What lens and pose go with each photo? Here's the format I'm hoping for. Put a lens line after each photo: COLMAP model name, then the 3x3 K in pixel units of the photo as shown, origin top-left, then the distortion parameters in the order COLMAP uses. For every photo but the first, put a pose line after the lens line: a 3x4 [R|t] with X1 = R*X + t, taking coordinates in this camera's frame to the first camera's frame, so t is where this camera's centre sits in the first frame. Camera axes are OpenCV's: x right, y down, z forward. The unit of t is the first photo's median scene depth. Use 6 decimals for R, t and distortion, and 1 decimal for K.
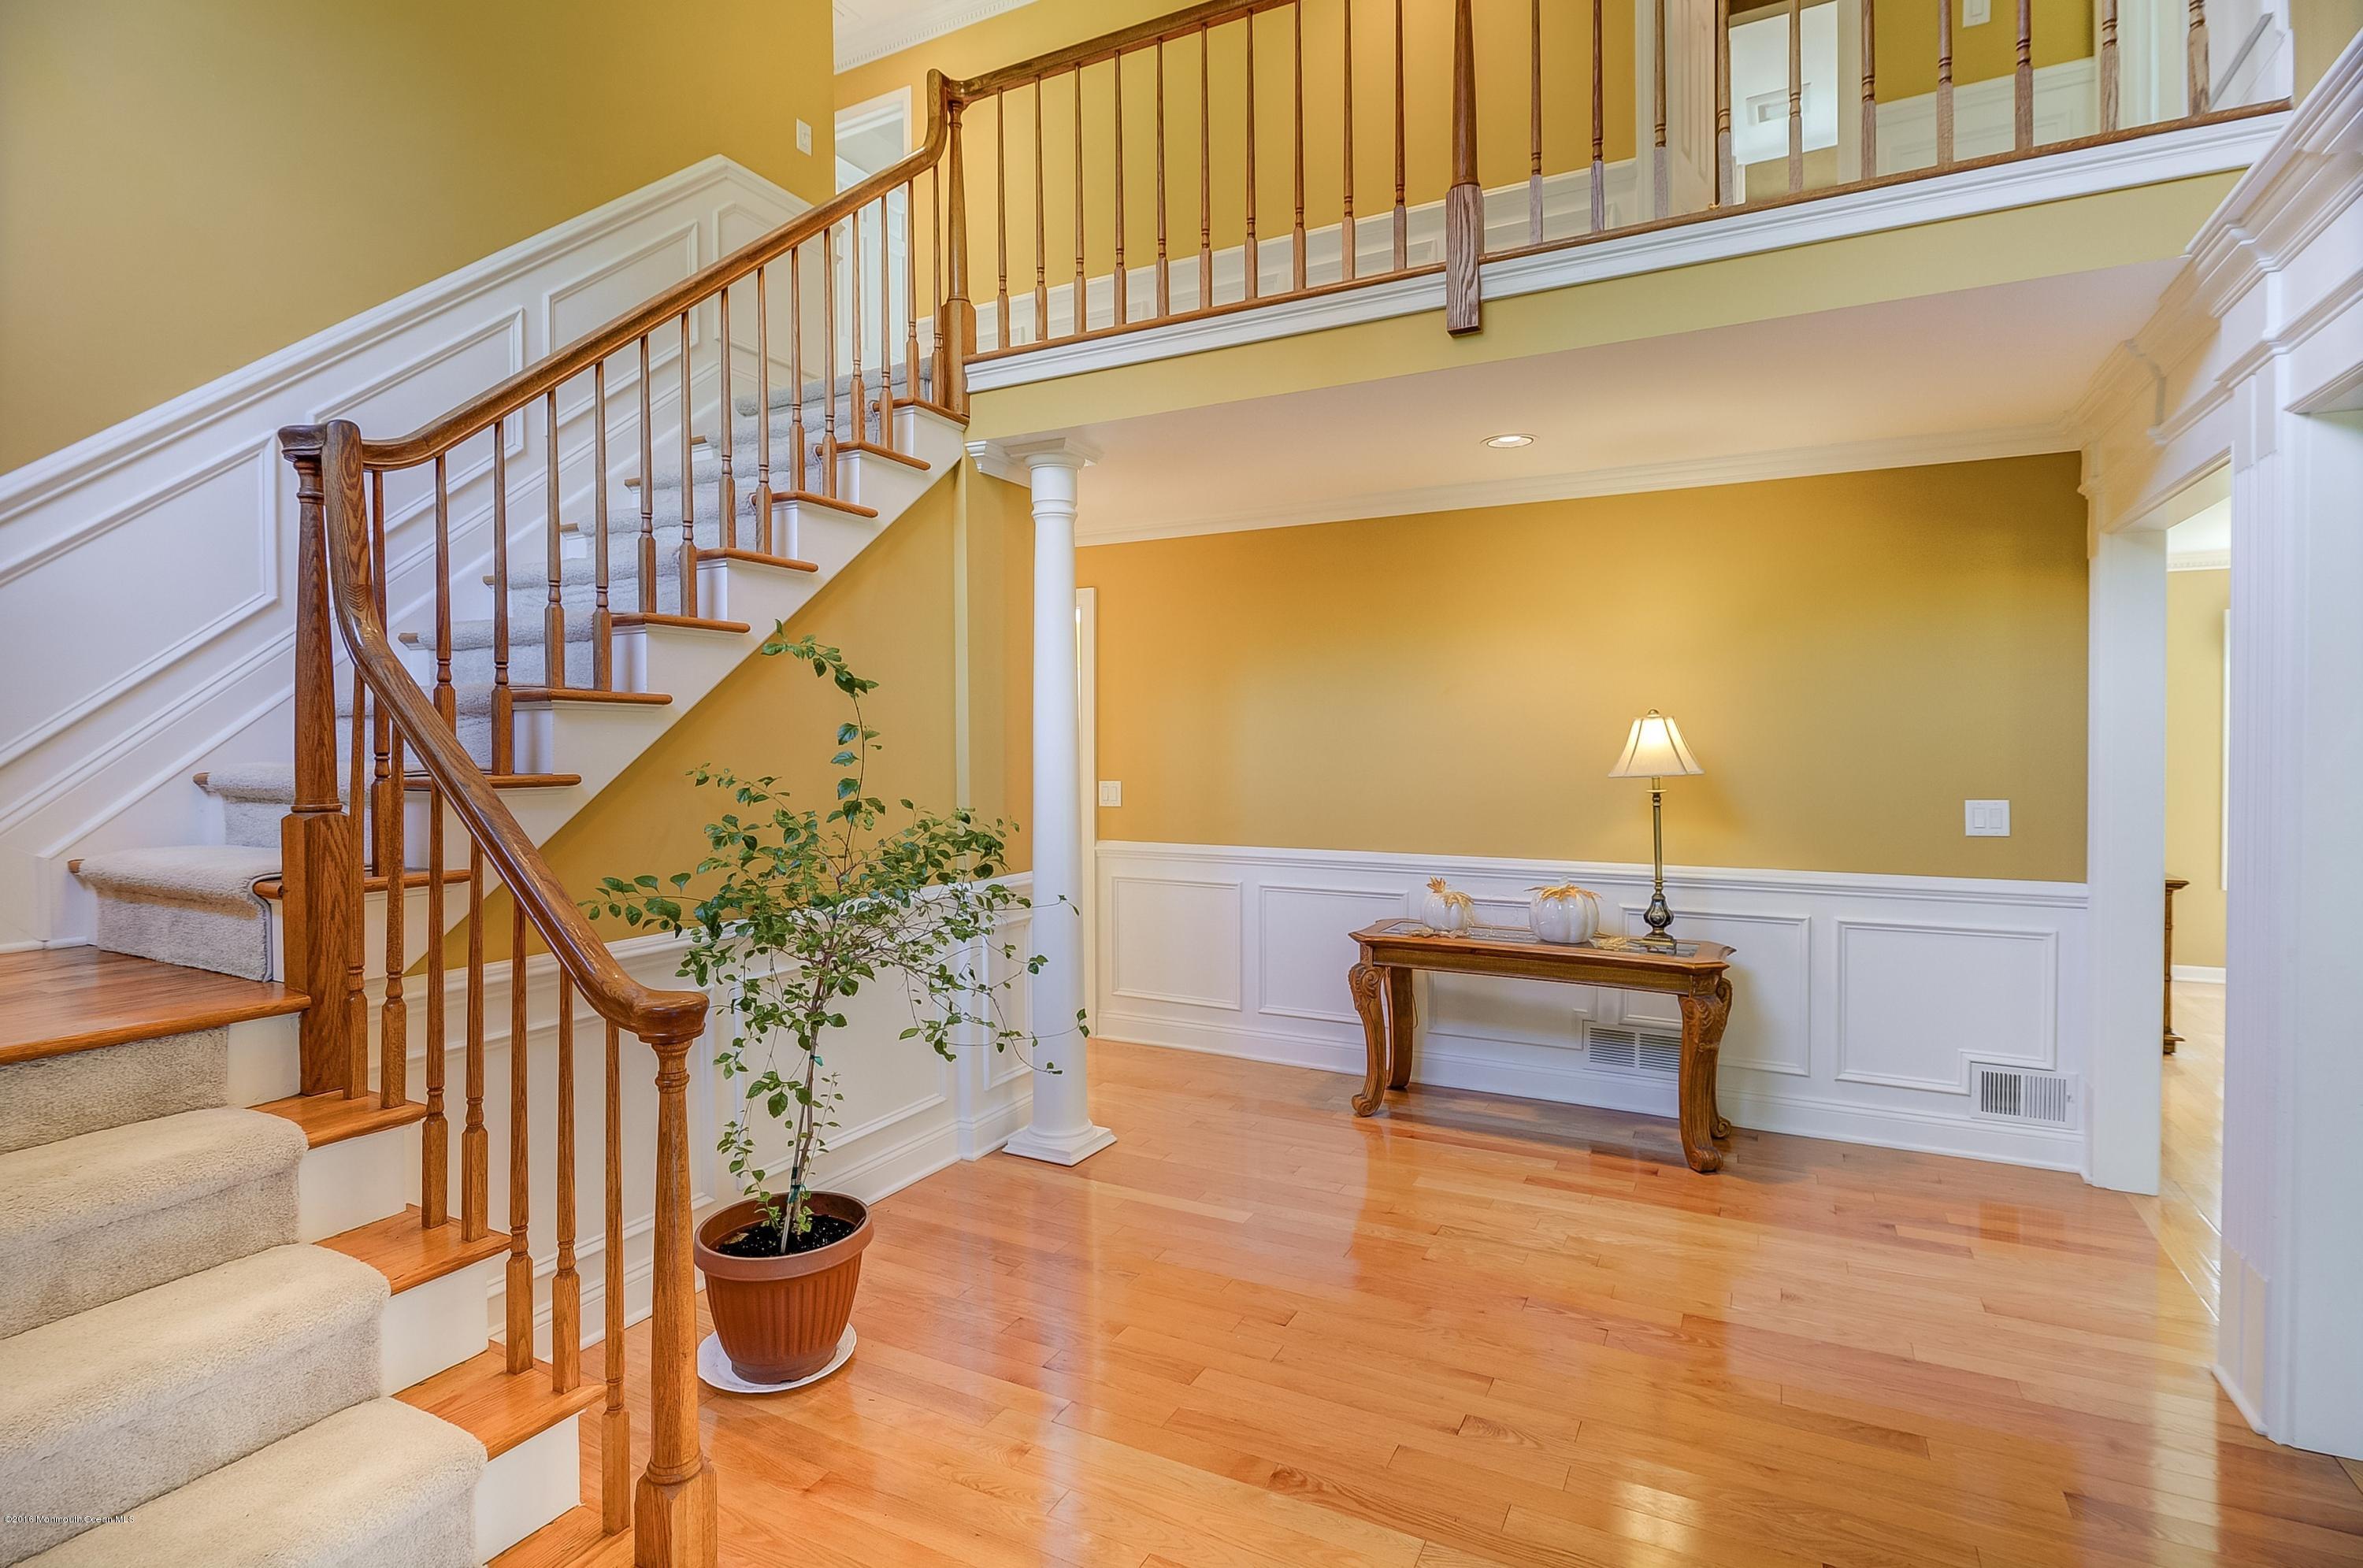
lens RADIAL K [[1183.9, 0, 1159.0], [0, 1183.9, 772.9], [0, 0, 1]] dist [-0.012152, -0.001008]
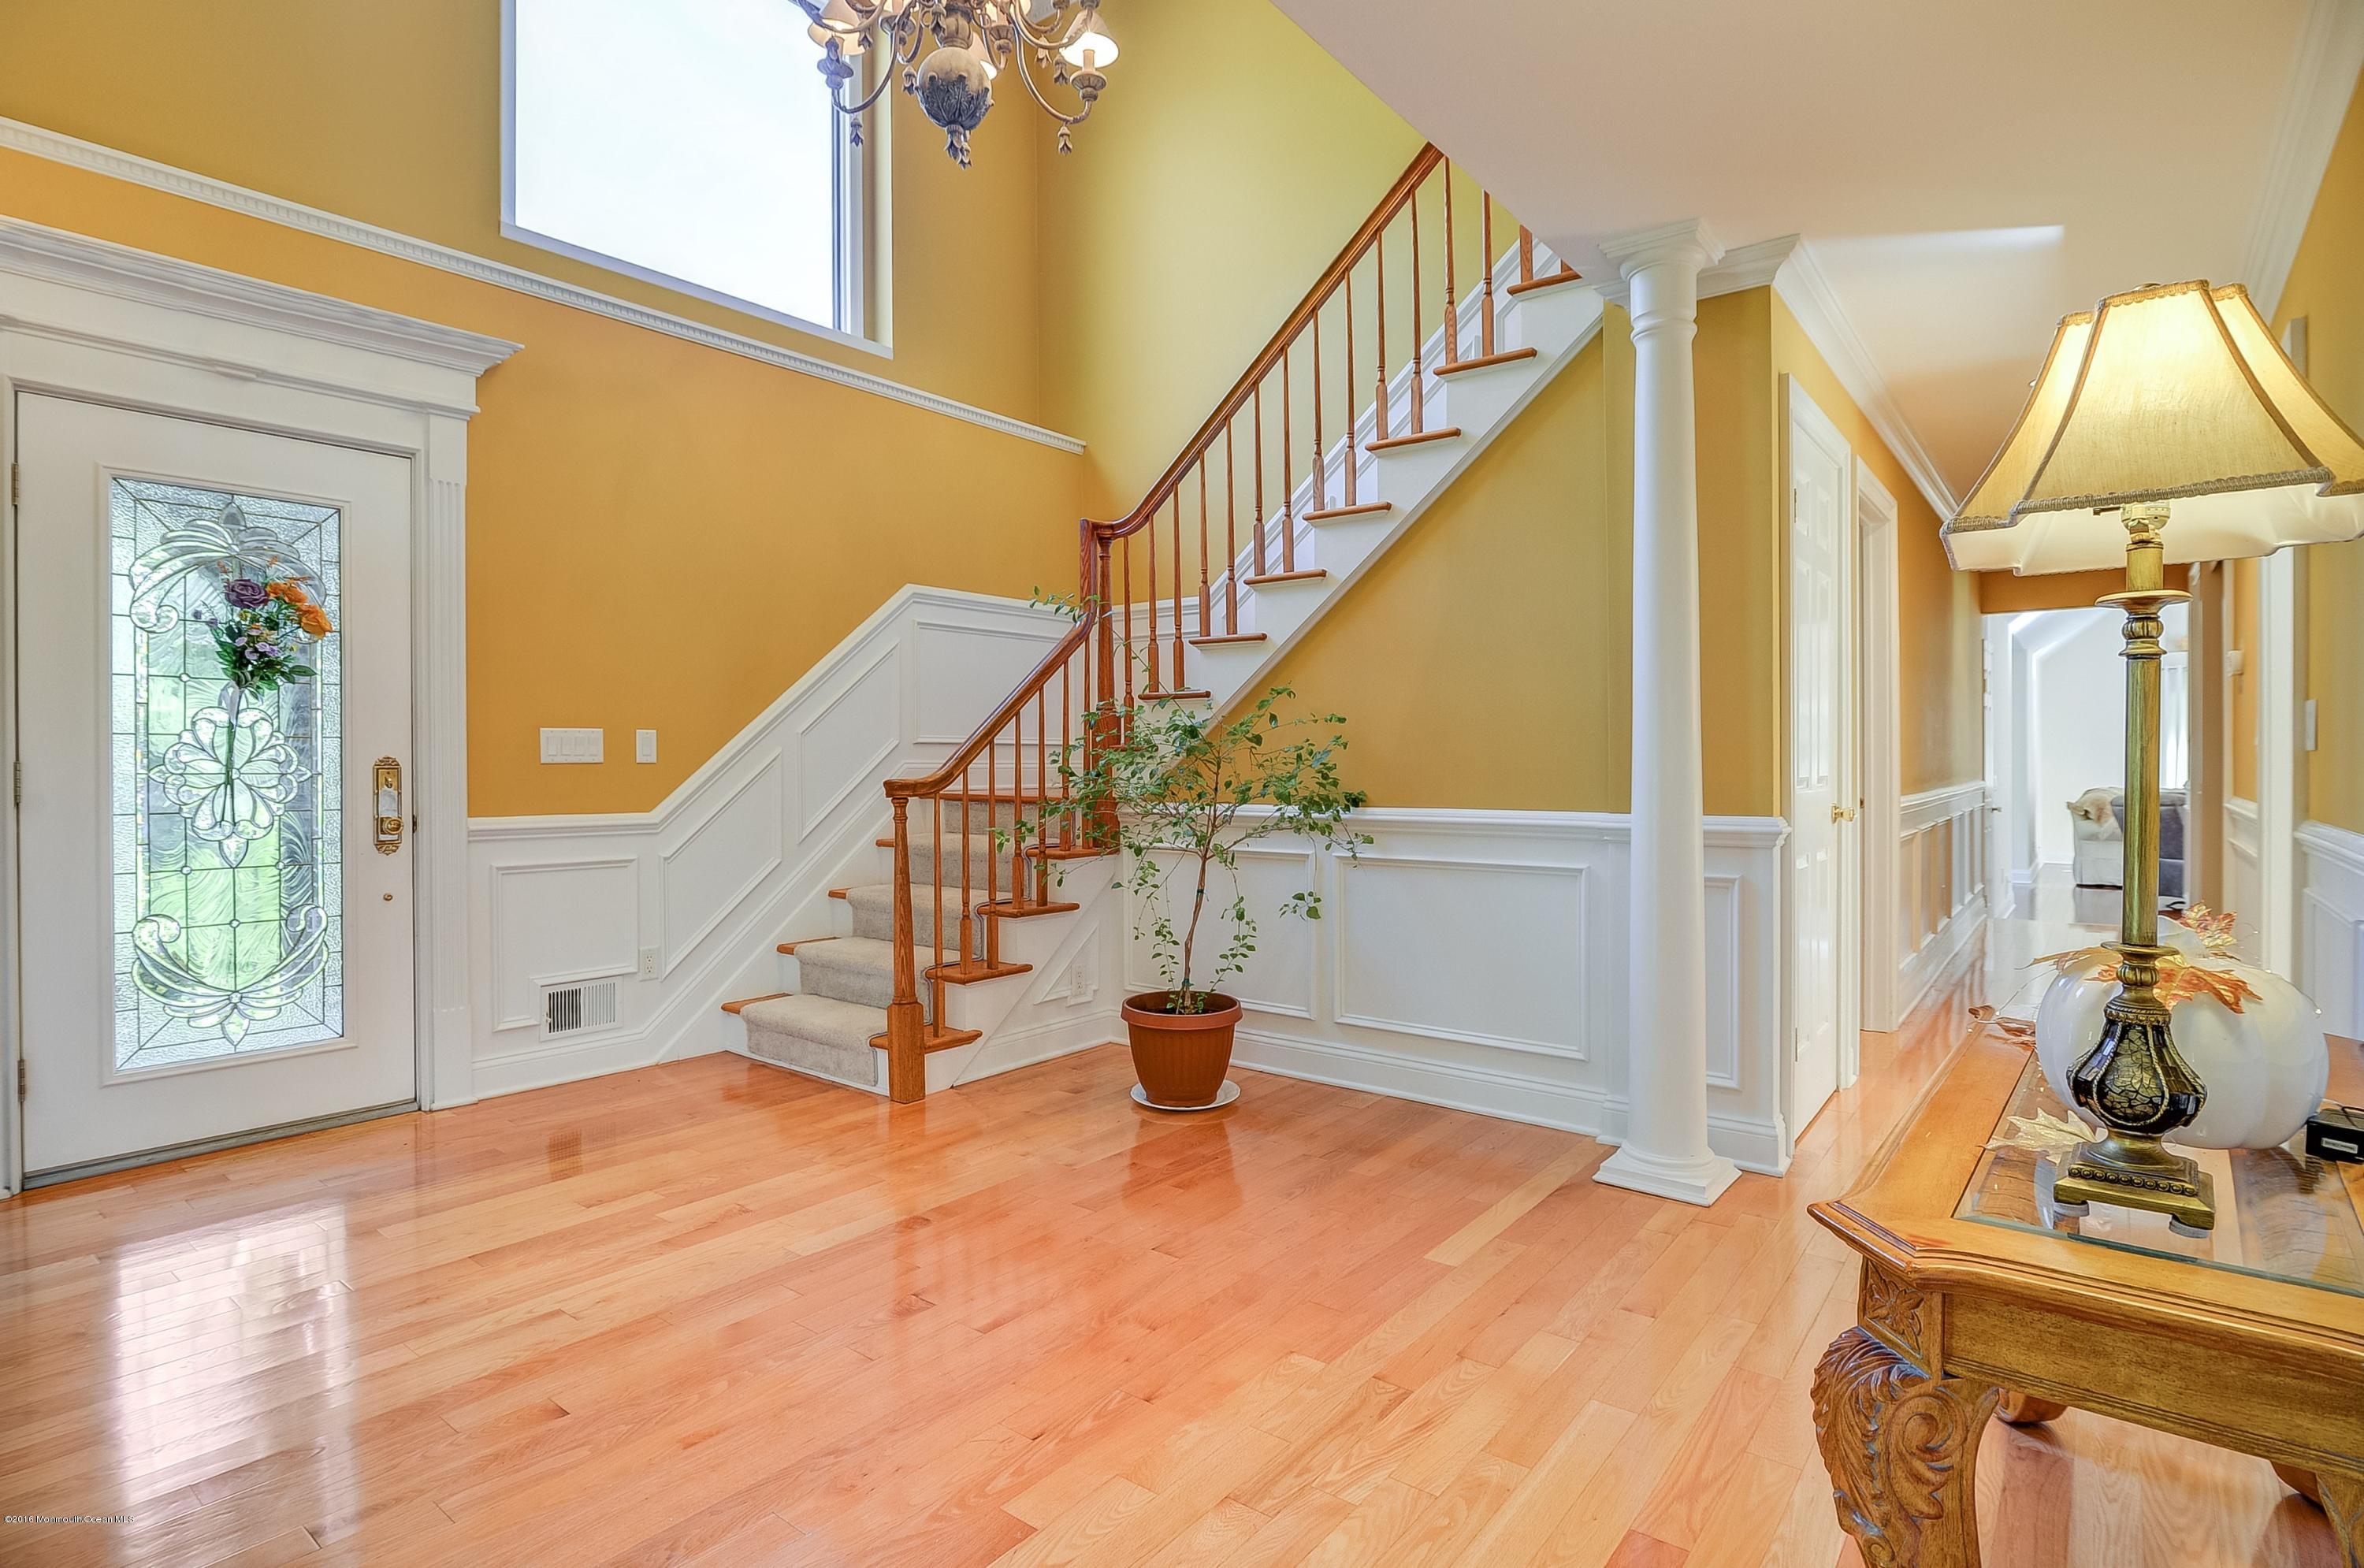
lens RADIAL K [[1184.5, 0, 1159.5], [0, 1184.5, 772.9], [0, 0, 1]] dist [-0.012152, -0.001008]
pose [[-0.196395, 0.014444, -0.980418, 0.847187], [-0.030146, 0.999330, 0.020761, 0.062636], [0.980061, 0.033633, -0.195828, 0.985565]]
